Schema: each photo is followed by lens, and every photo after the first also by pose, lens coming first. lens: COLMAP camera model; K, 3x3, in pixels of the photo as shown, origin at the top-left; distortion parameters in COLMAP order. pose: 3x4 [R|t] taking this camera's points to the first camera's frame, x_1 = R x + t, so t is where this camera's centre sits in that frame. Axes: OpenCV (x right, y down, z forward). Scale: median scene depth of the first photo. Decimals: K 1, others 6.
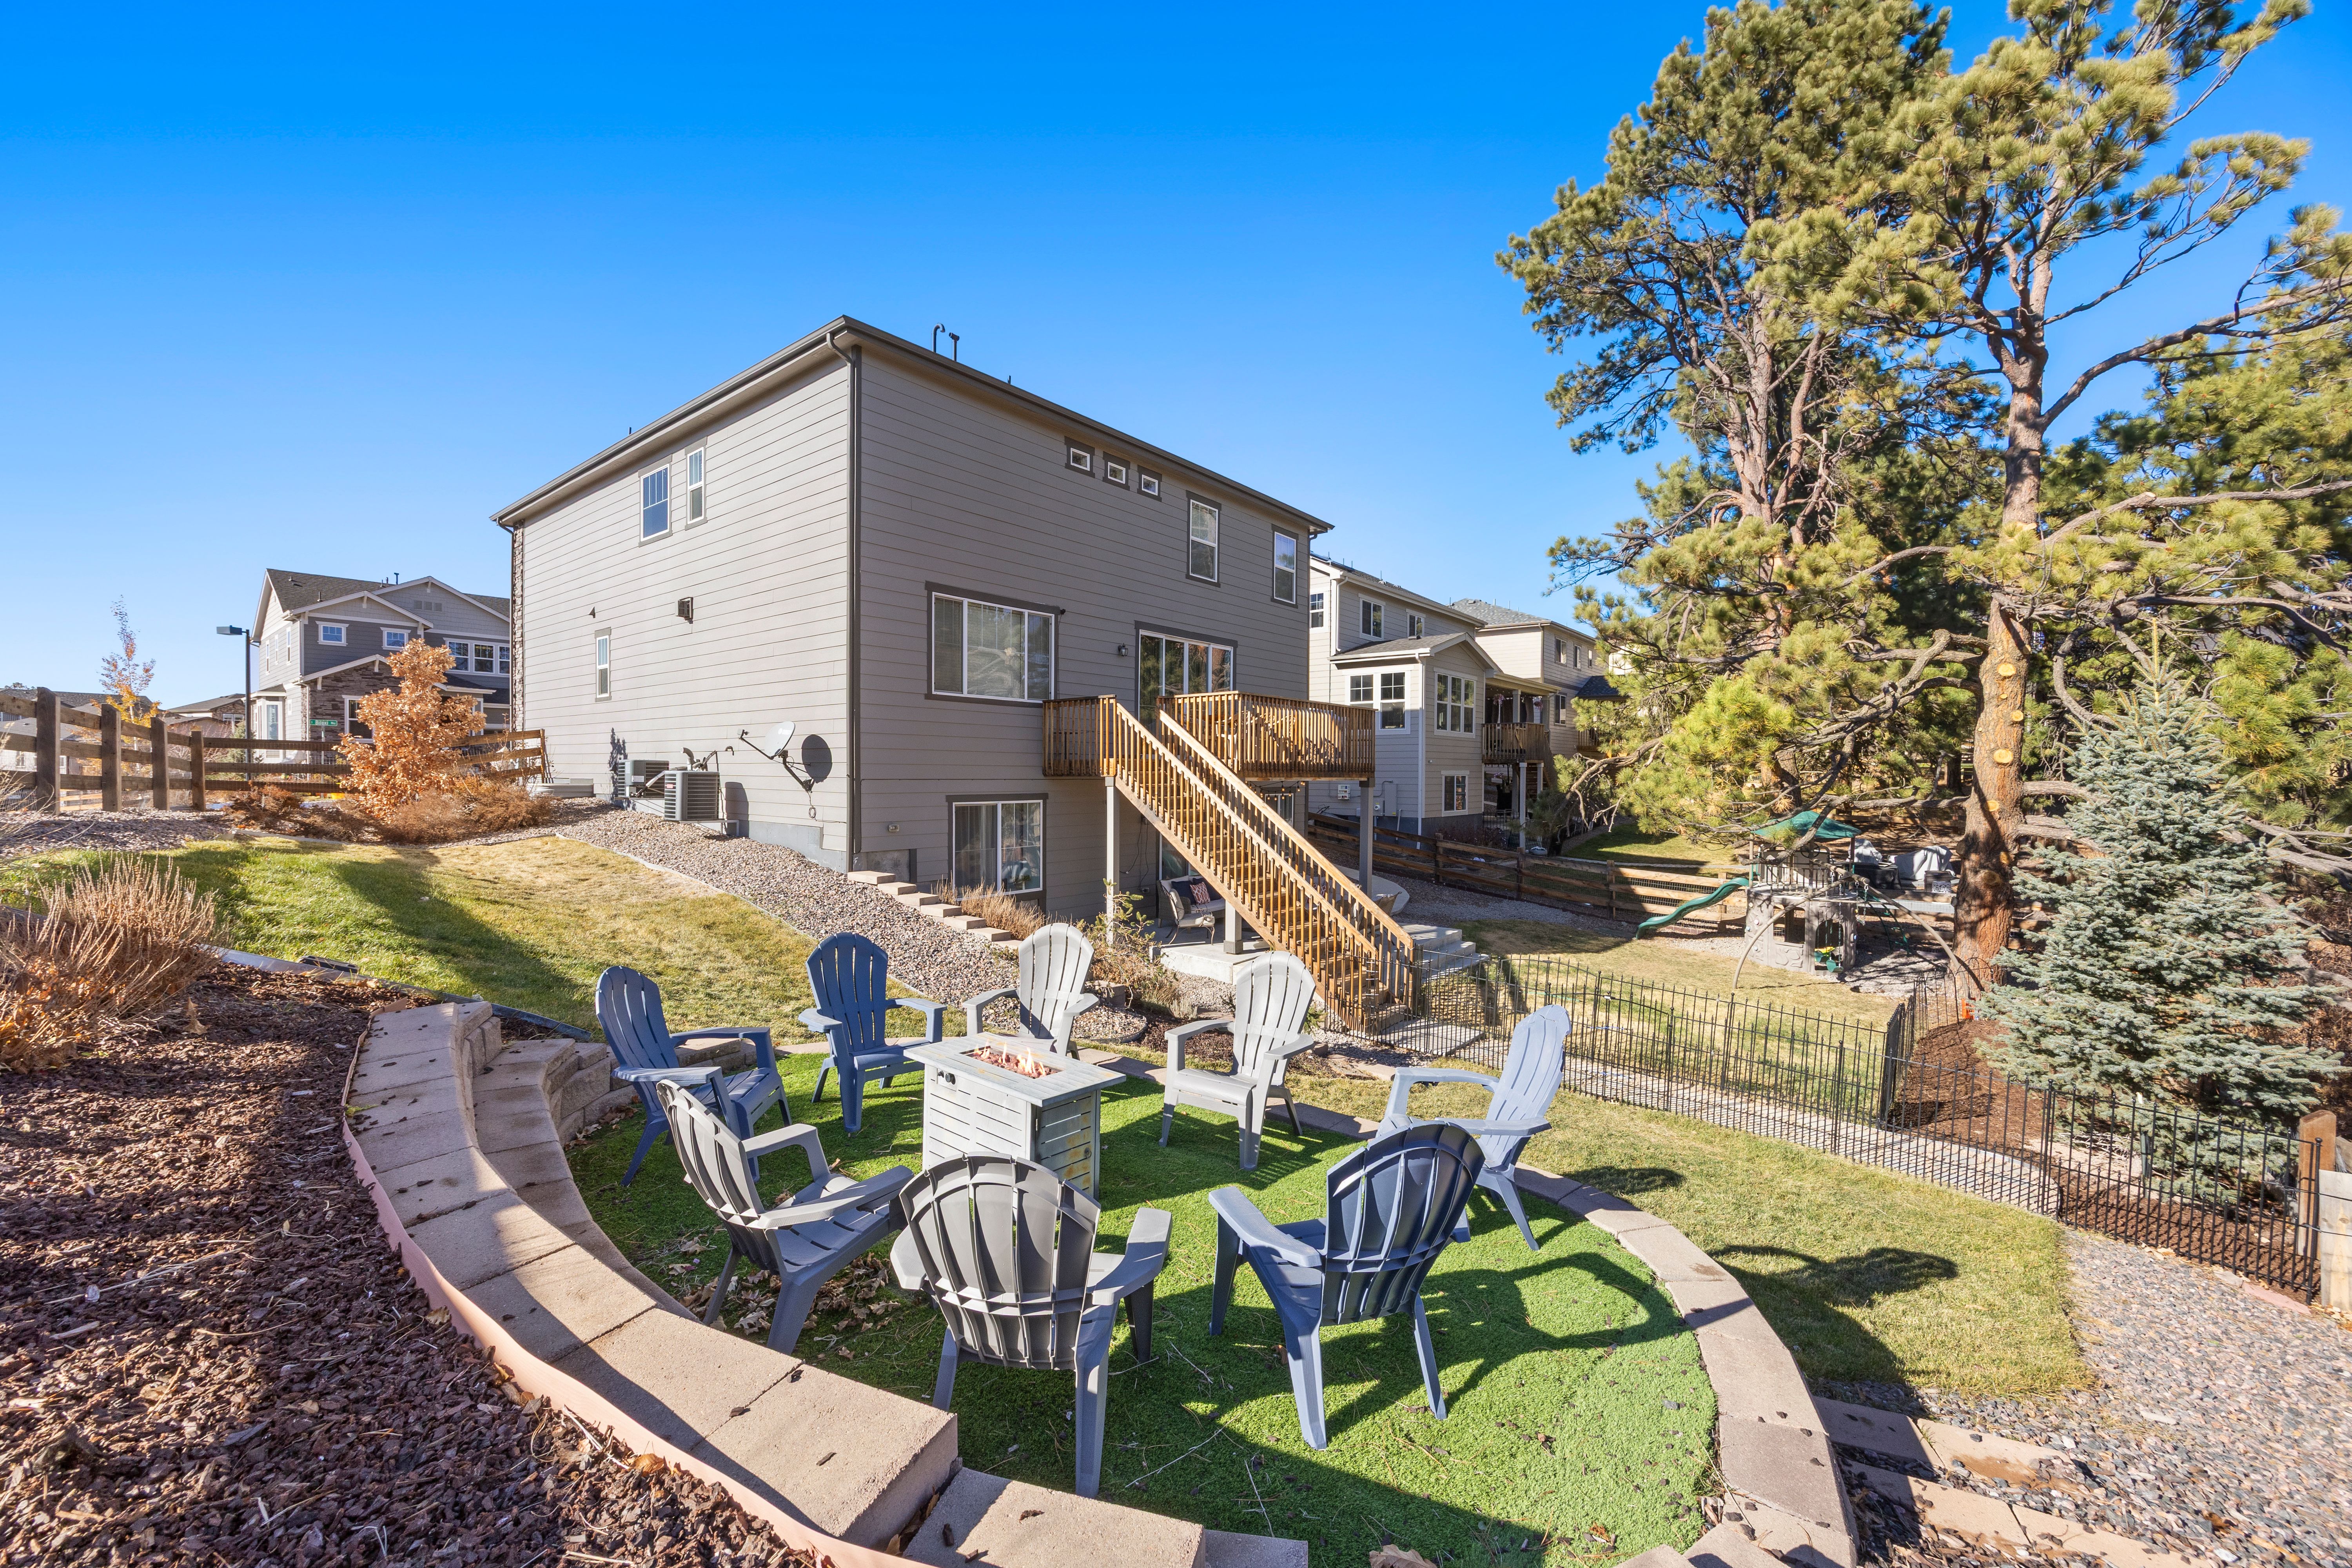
lens RADIAL K [[915.4, 0, 1176.0], [0, 915.4, 784.0], [0, 0, 1]] dist [-0.000948, 0.000035]
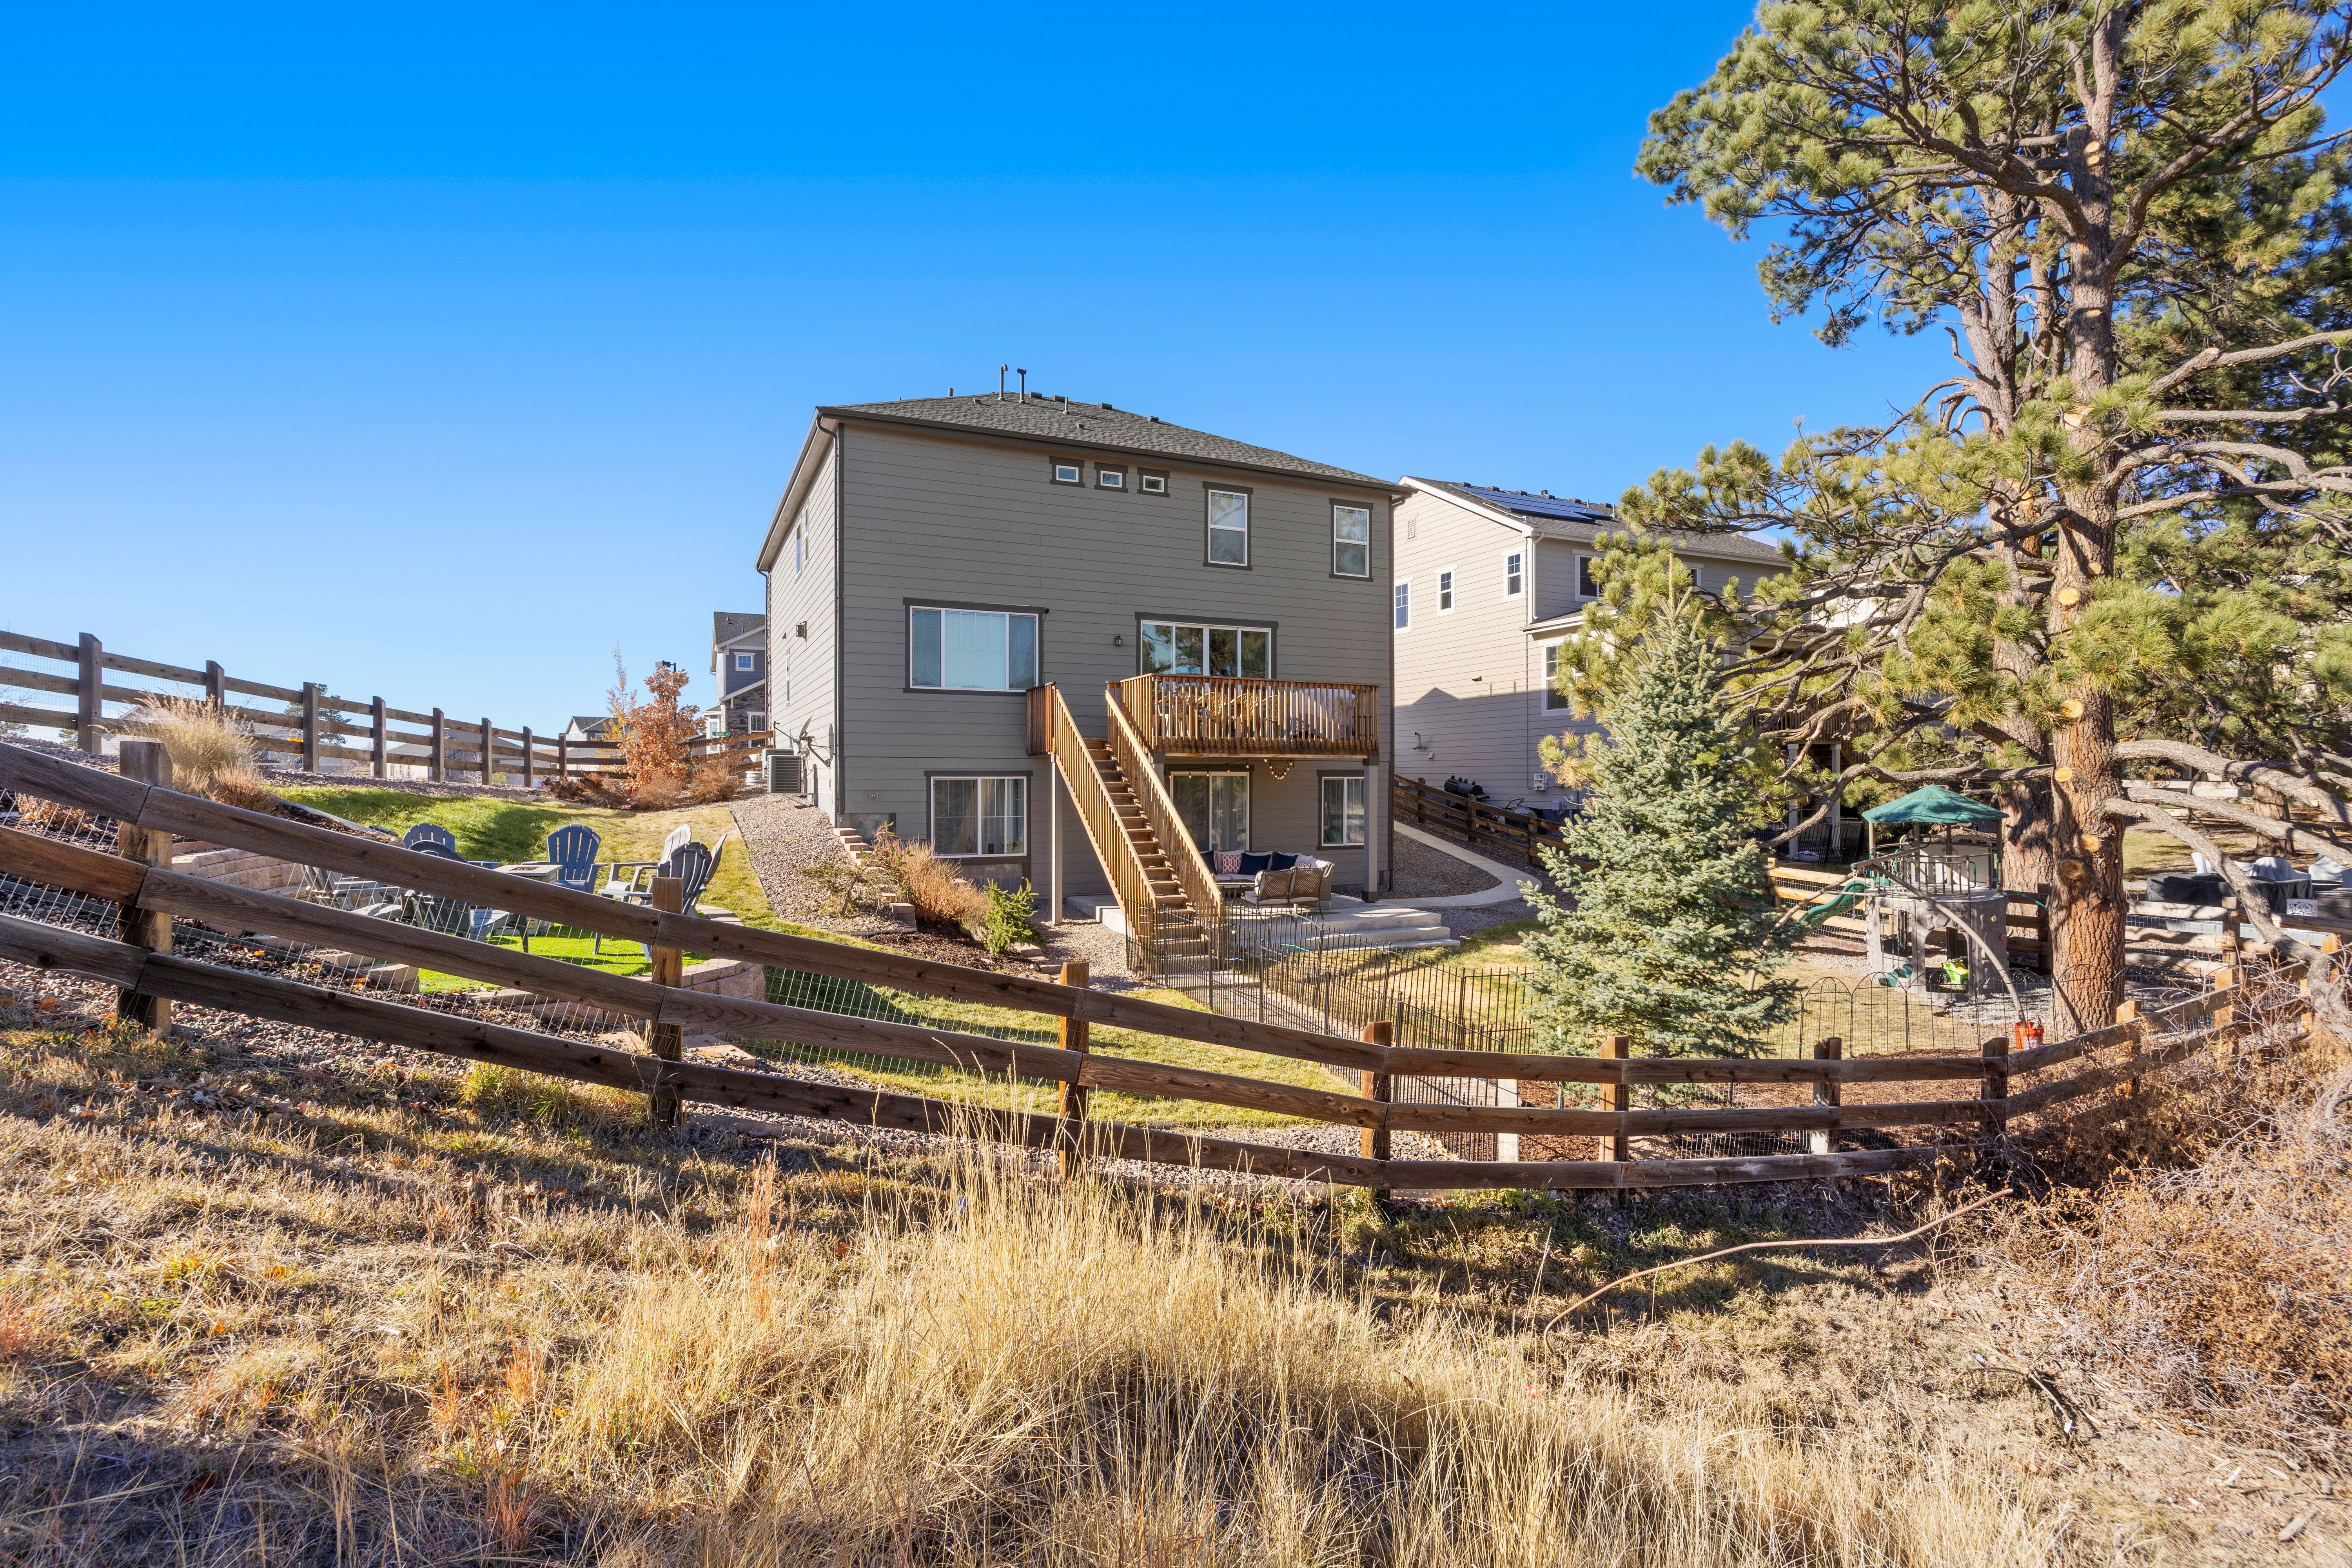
lens RADIAL K [[1097.4, 0, 1176.0], [0, 1097.4, 784.0], [0, 0, 1]] dist [-0.011187, -0.000075]
pose [[0.897503, -0.006081, -0.440967, 0.668427], [0.001073, 0.999932, -0.011606, 0.045810], [0.441008, 0.009943, 0.897448, -0.159333]]
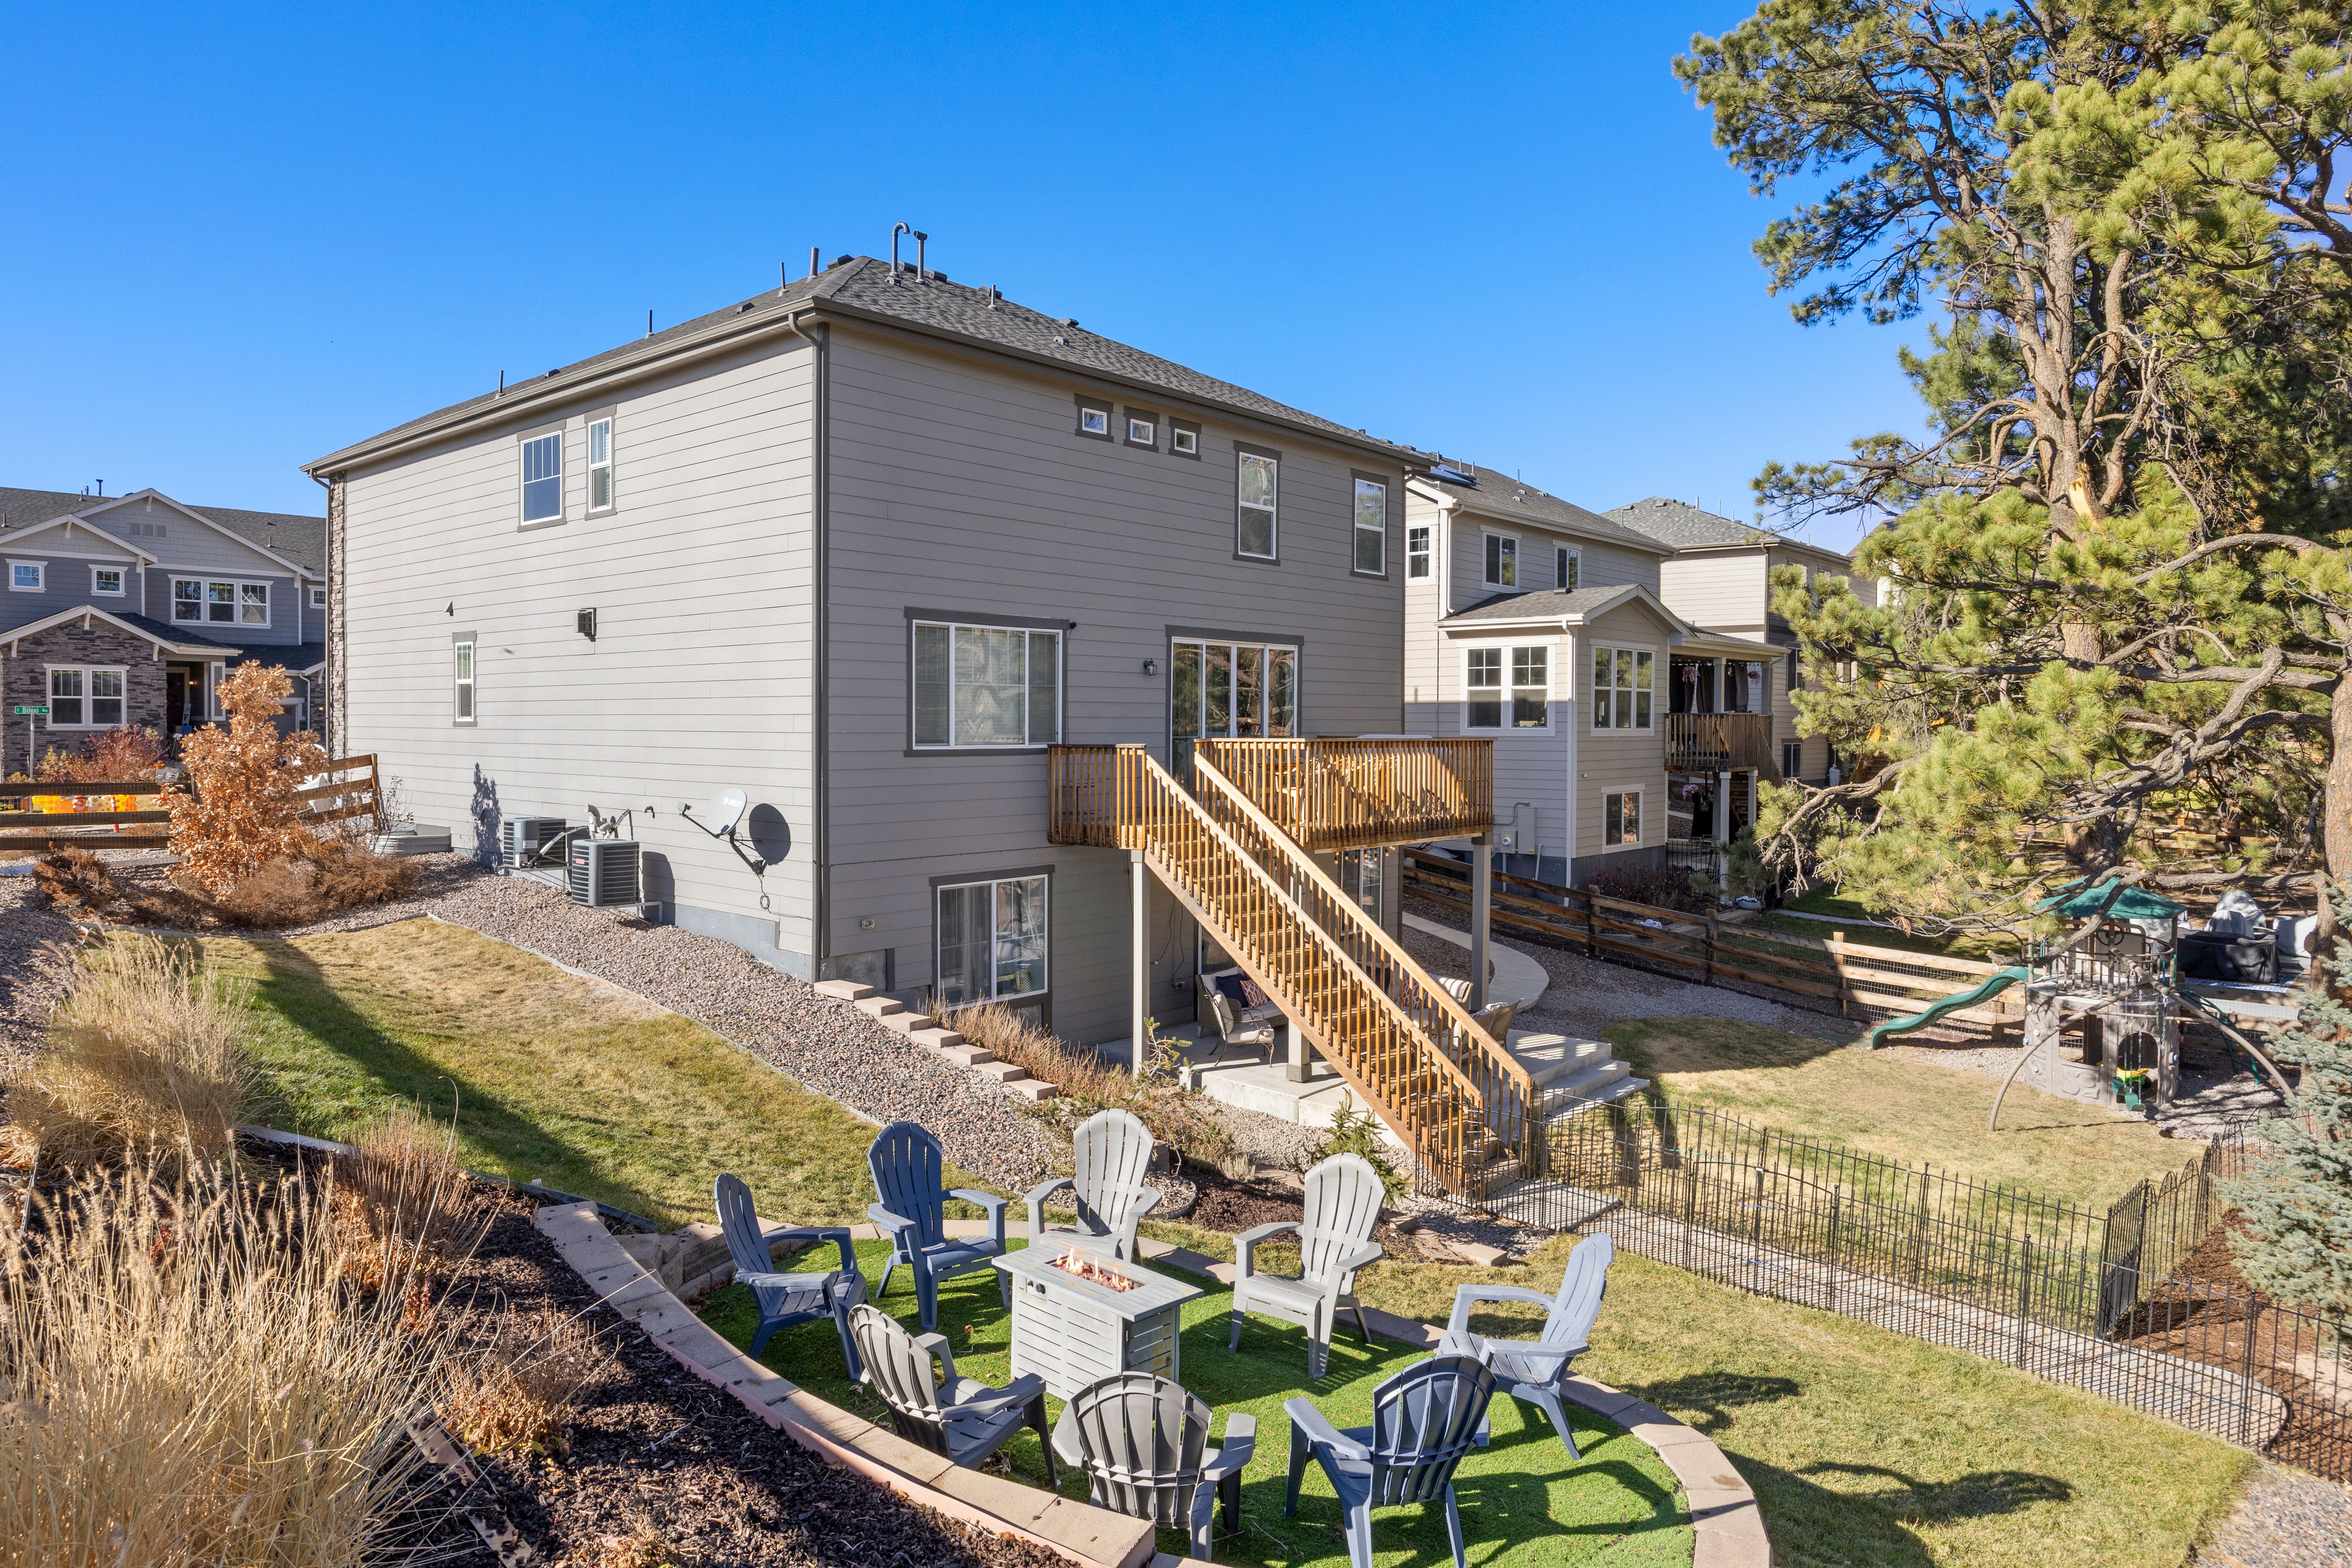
lens RADIAL K [[1451.6, 0, 1118.0], [0, 1451.6, 741.7], [0, 0, 1]] dist [-0.003430, 0.000911]
pose [[0.998231, -0.001296, -0.059438, -0.015638], [0.001412, 0.999997, 0.001918, -0.101462], [0.059435, -0.001998, 0.998230, -0.218705]]
